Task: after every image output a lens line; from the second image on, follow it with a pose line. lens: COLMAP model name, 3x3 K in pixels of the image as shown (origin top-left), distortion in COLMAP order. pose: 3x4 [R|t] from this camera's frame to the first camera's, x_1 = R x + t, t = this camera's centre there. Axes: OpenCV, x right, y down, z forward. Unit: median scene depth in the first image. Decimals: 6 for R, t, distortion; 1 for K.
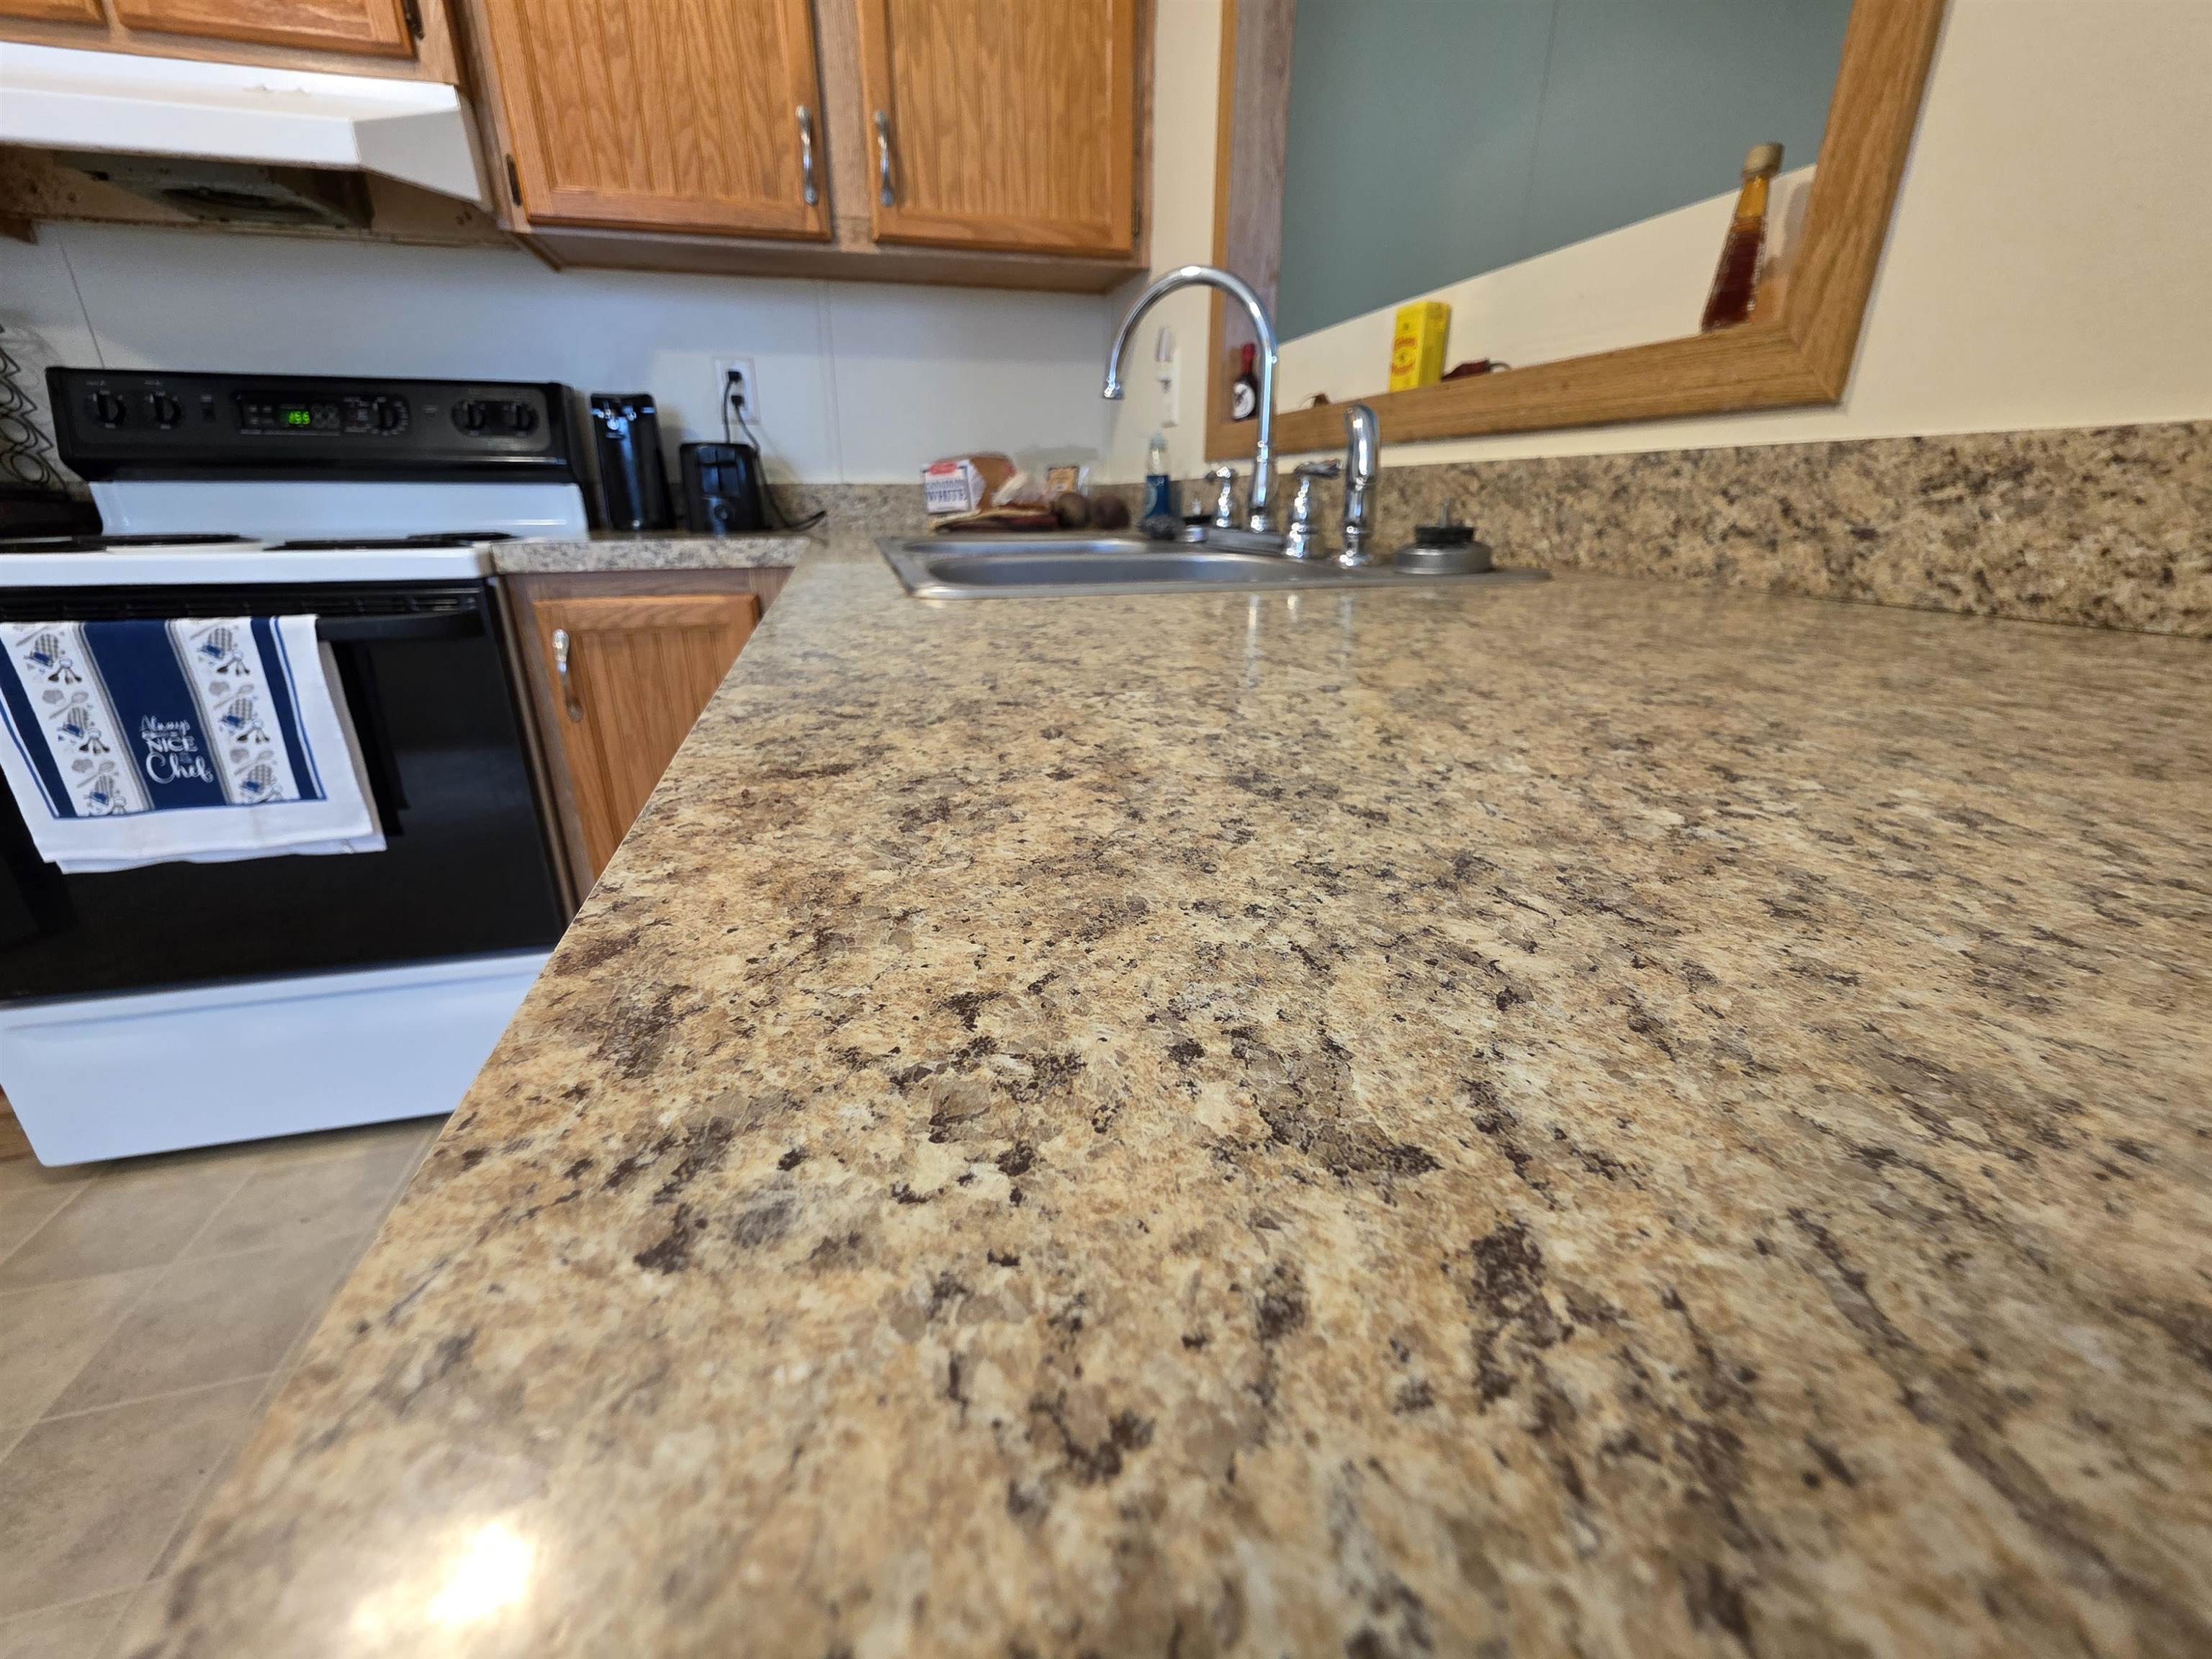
lens RADIAL K [[886.2, 0, 1097.5], [0, 886.2, 828.8], [0, 0, 1]] dist [0.008018, -0.002966]
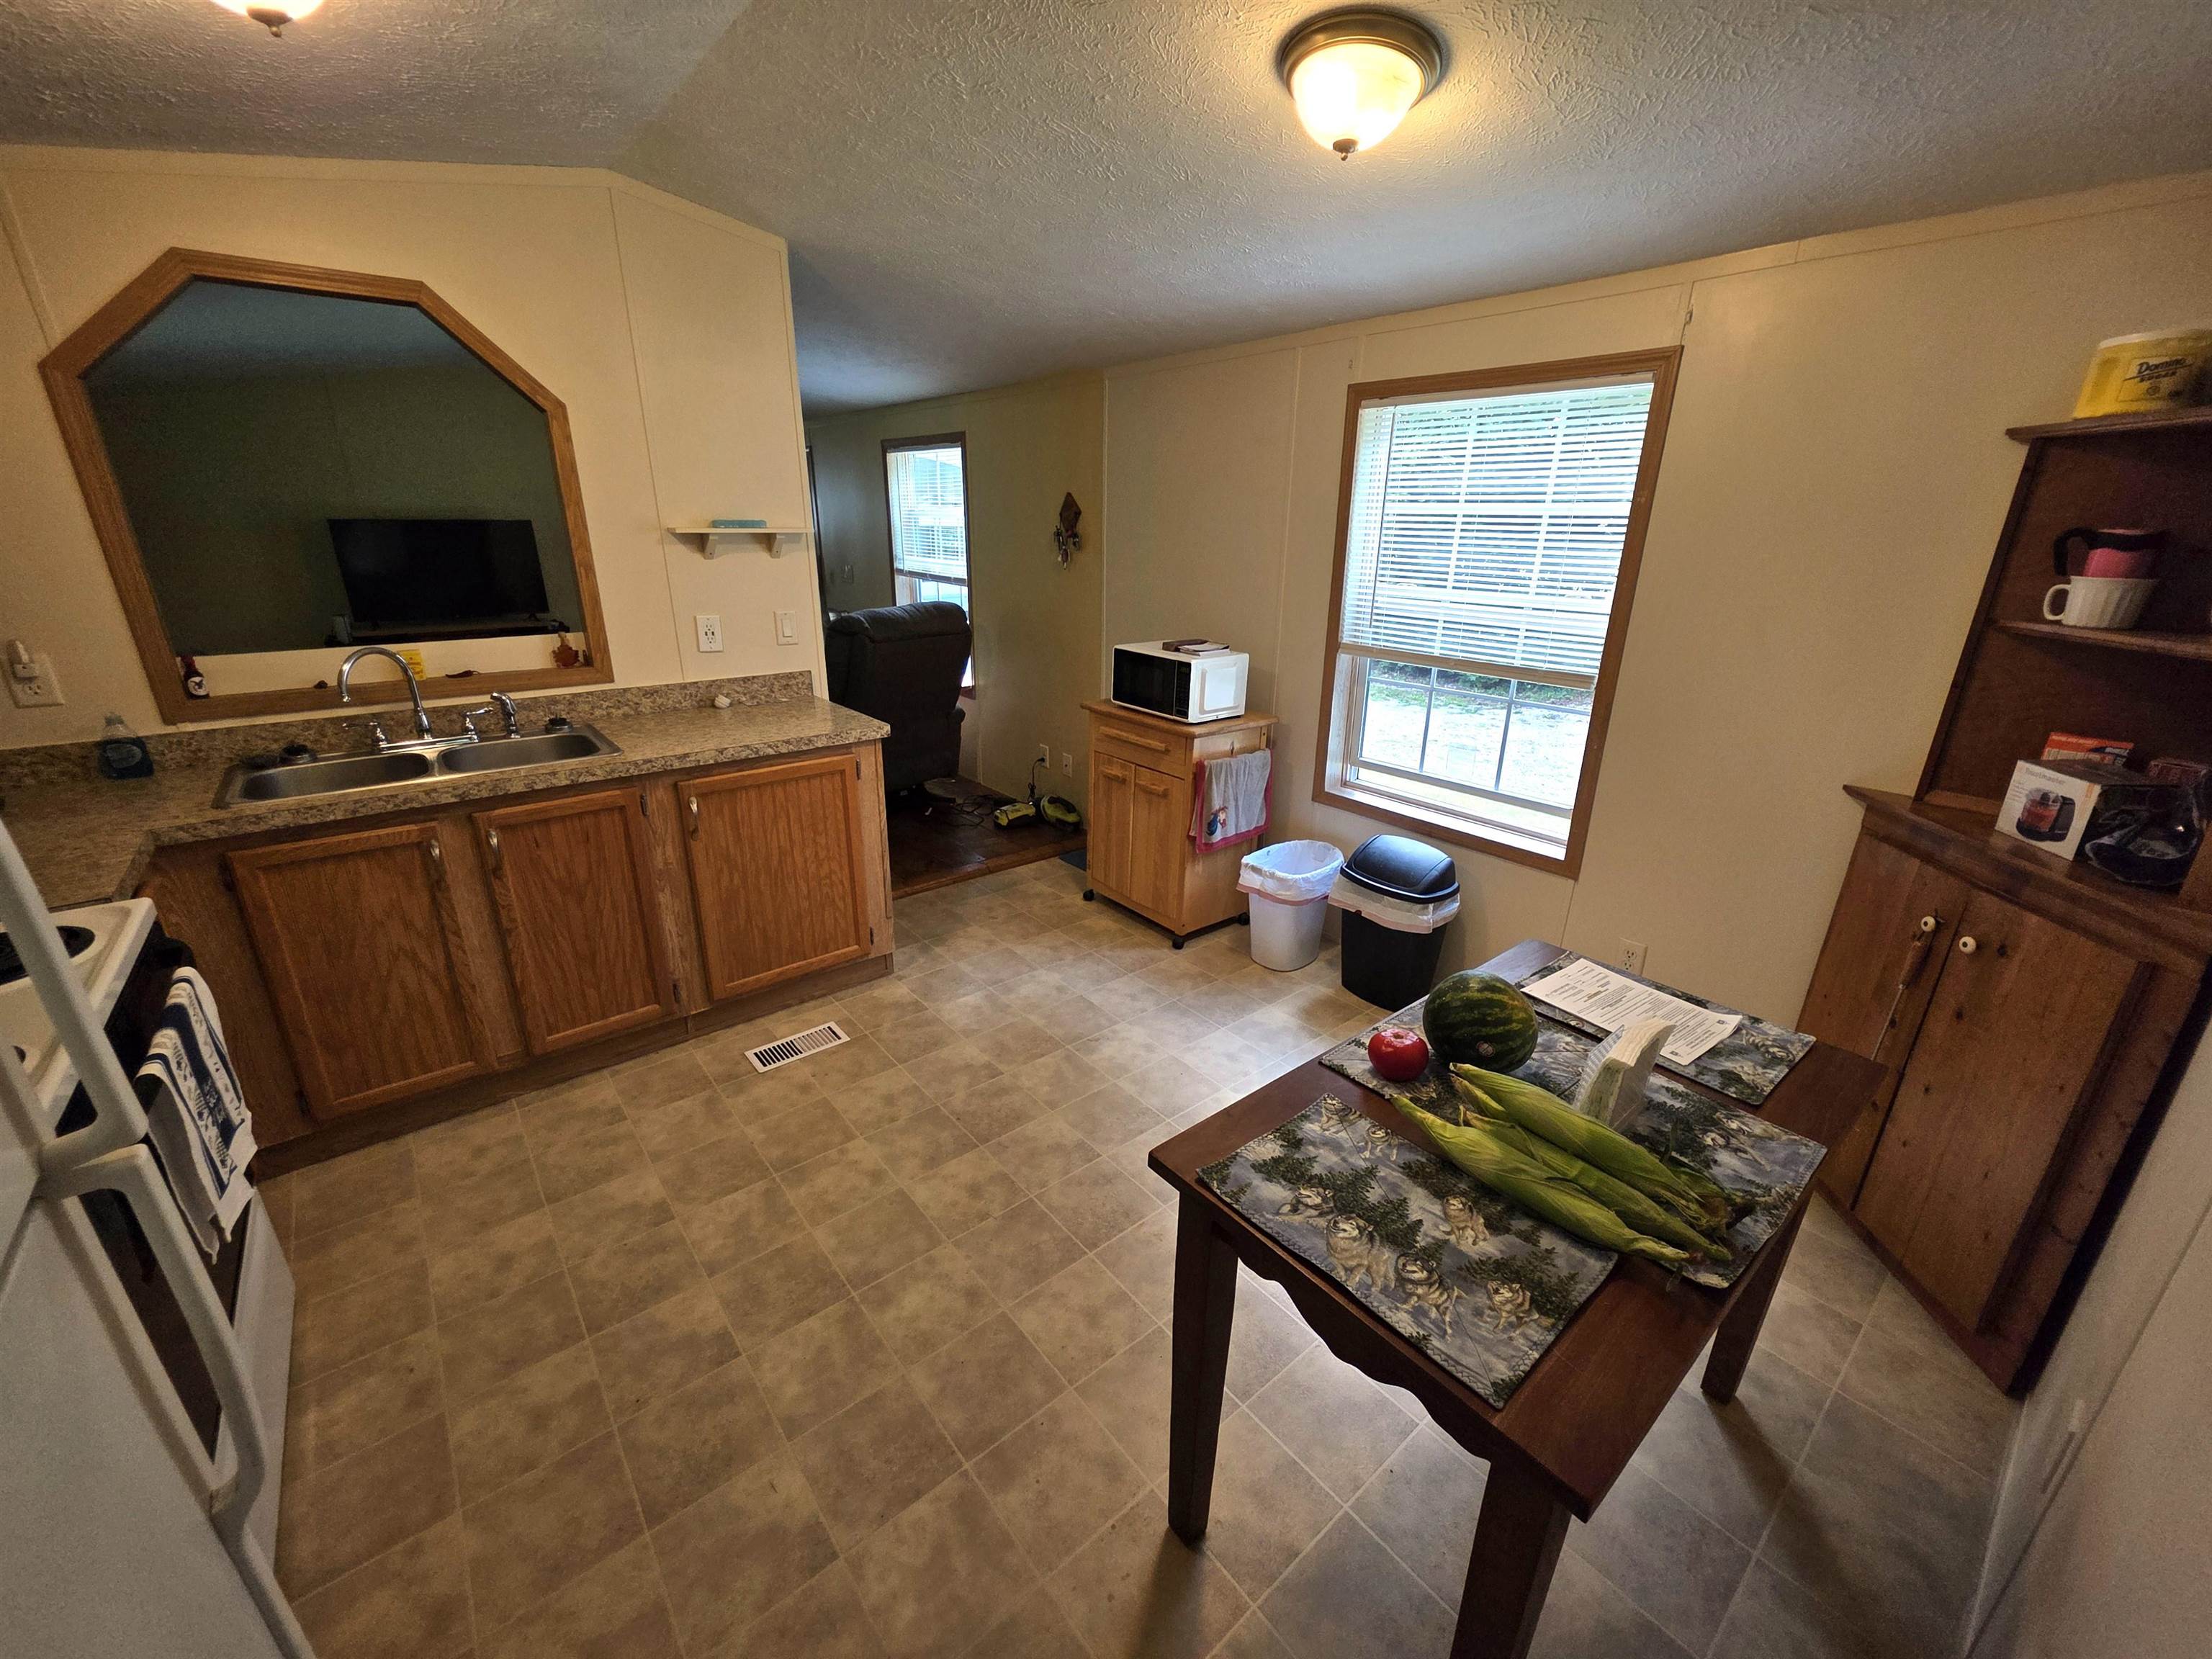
lens RADIAL K [[886.2, 0, 1097.5], [0, 886.2, 828.8], [0, 0, 1]] dist [0.008018, -0.002966]
pose [[-0.407775, -0.305974, 0.860290, -2.317536], [0.306435, 0.841679, 0.444605, -0.541830], [-0.860126, 0.444922, -0.249455, 0.101380]]
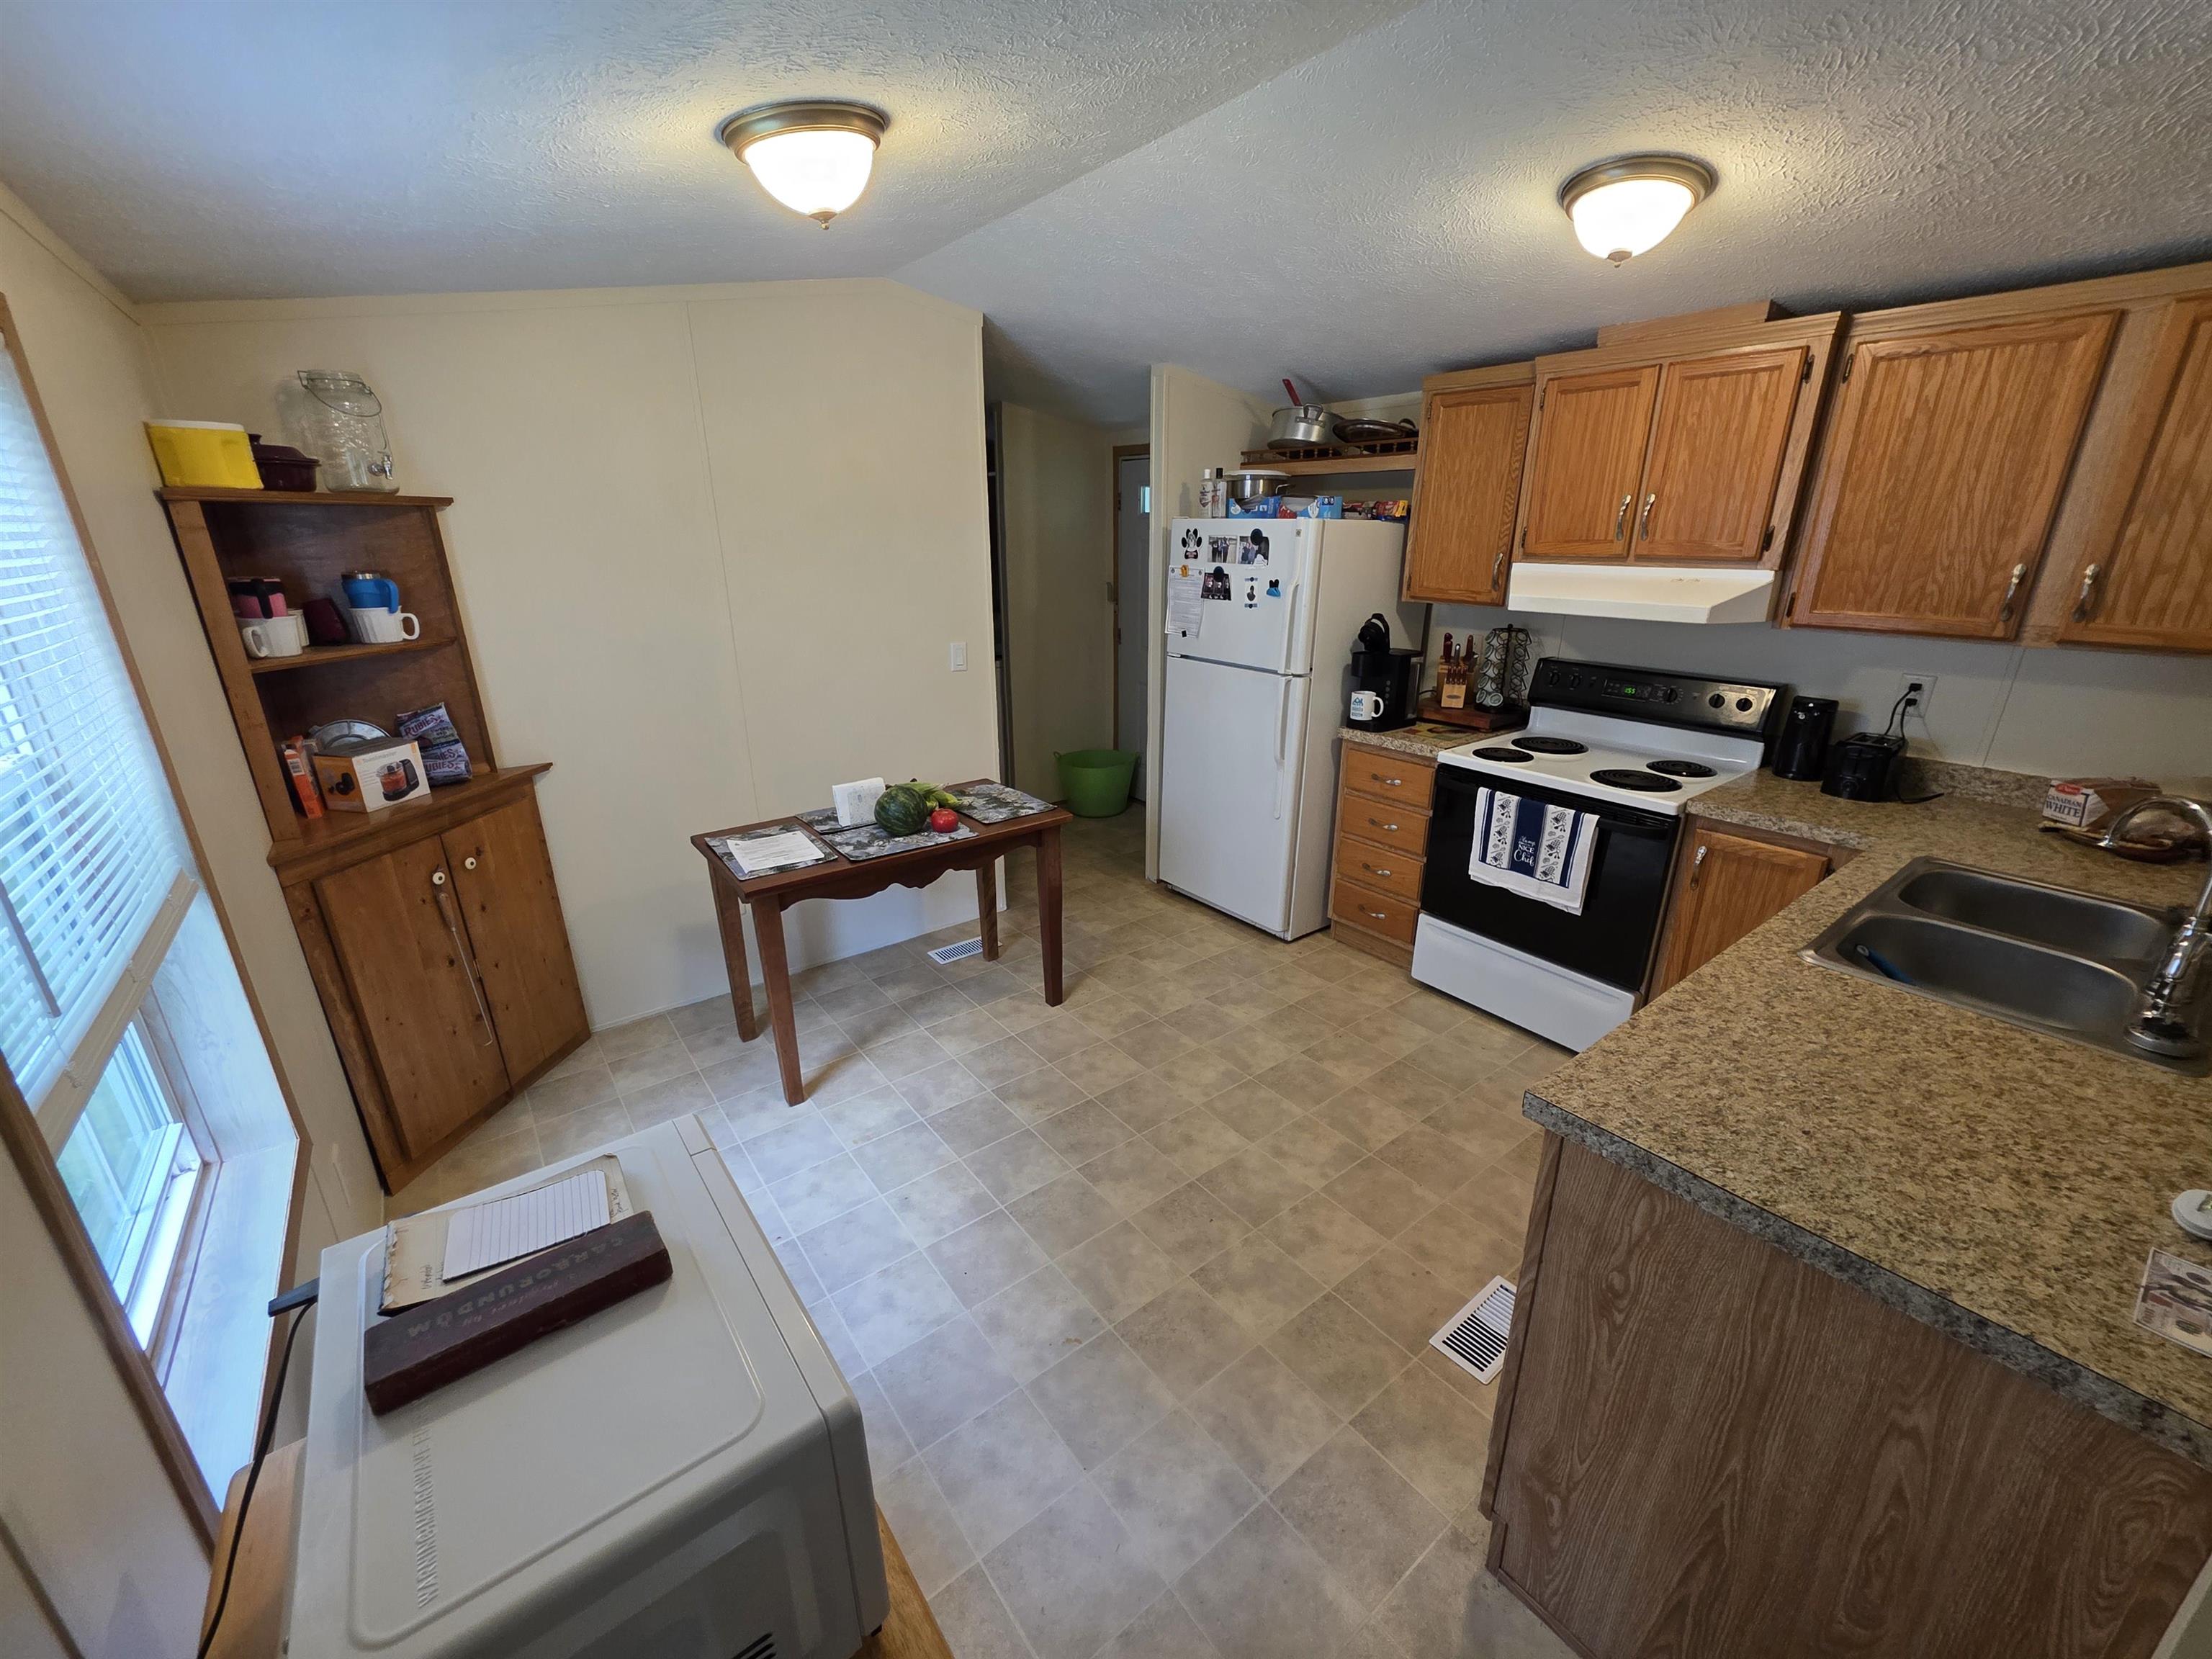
lens RADIAL K [[886.2, 0, 1097.5], [0, 886.2, 828.8], [0, 0, 1]] dist [0.008018, -0.002966]
pose [[0.374108, 0.300214, -0.877448, 0.615574], [-0.316166, 0.930758, 0.183653, -0.208032], [0.871827, 0.208713, 0.443121, -1.065006]]
